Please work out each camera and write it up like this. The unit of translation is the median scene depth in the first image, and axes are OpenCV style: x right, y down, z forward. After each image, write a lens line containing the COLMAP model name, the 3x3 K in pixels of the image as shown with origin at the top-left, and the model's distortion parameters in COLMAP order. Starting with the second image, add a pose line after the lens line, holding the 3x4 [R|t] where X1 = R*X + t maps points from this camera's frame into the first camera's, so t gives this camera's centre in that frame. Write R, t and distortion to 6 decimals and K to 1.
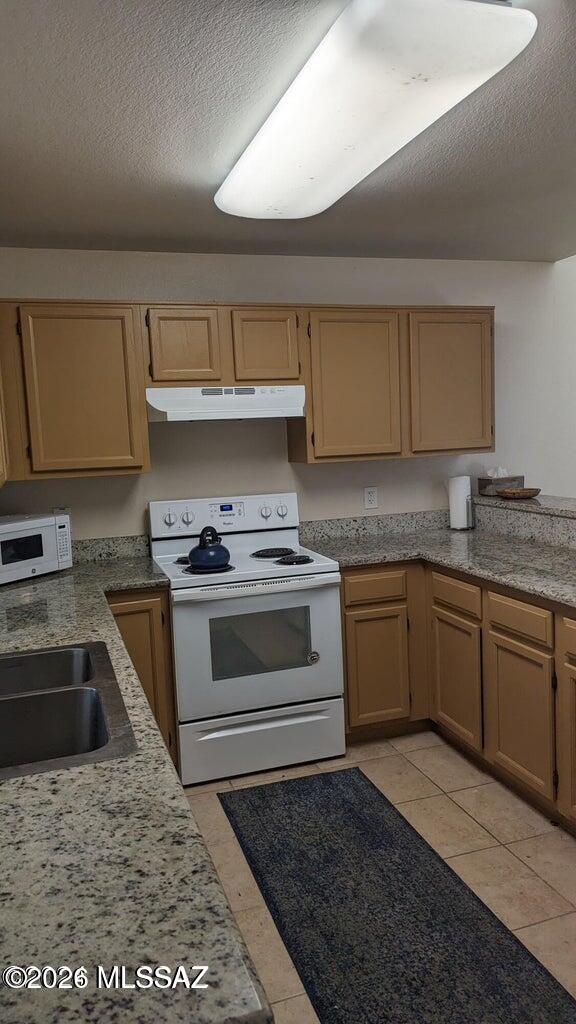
lens RADIAL K [[720.1, 0, 286.7], [0, 720.1, 519.1], [0, 0, 1]] dist [0.119435, -0.131106]
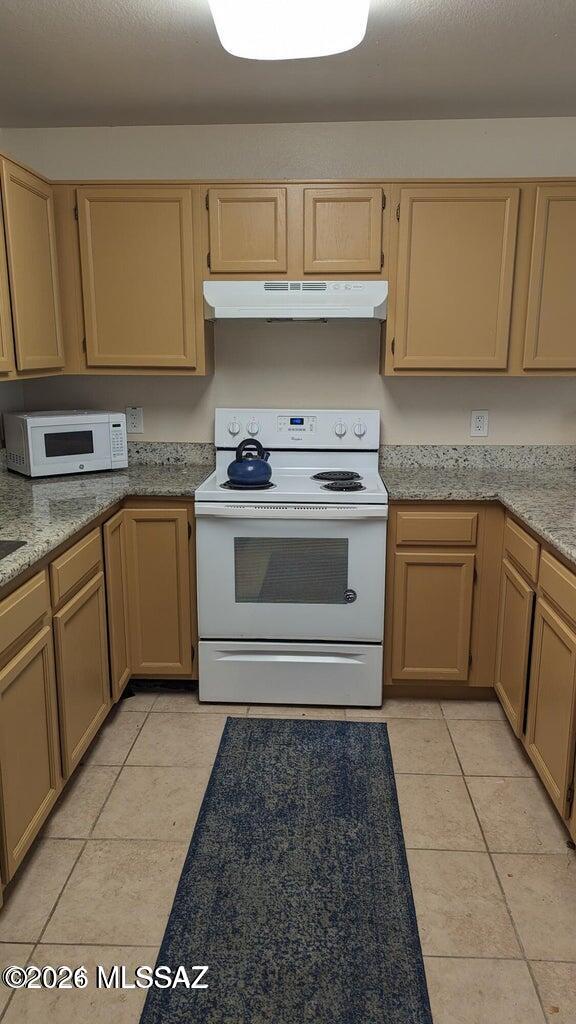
lens RADIAL K [[720.1, 0, 286.7], [0, 720.1, 519.1], [0, 0, 1]] dist [0.119435, -0.131106]
pose [[0.932408, 0.124995, -0.339103, 0.255036], [-0.087052, 0.988337, 0.124944, -0.007037], [0.350766, -0.086979, 0.932415, 0.151142]]
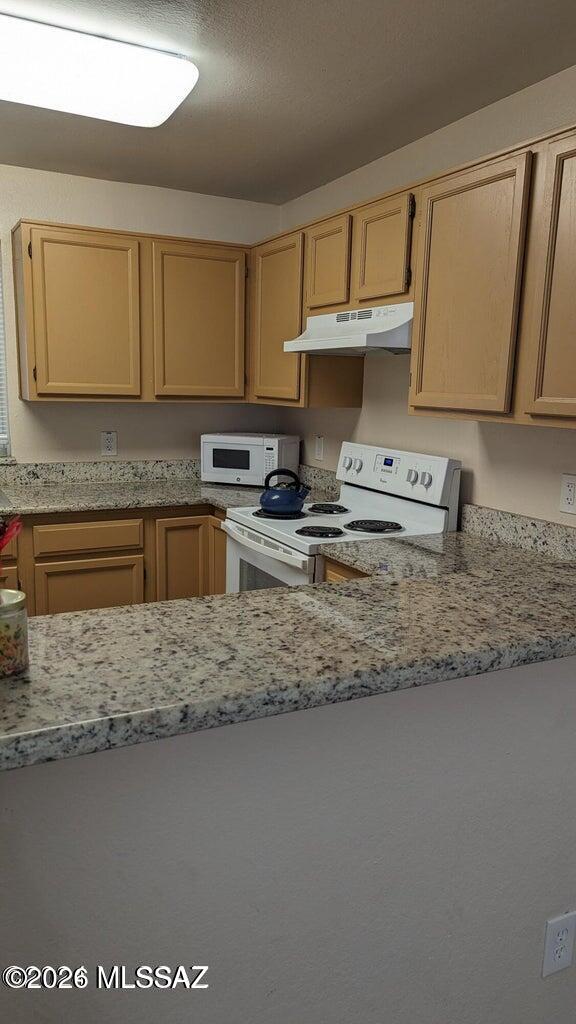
lens RADIAL K [[720.1, 0, 286.7], [0, 720.1, 519.1], [0, 0, 1]] dist [0.119435, -0.131106]
pose [[0.153678, 0.226255, -0.961869, 0.784437], [-0.155189, 0.966878, 0.202639, -0.113182], [0.975858, 0.118130, 0.183700, 0.830954]]
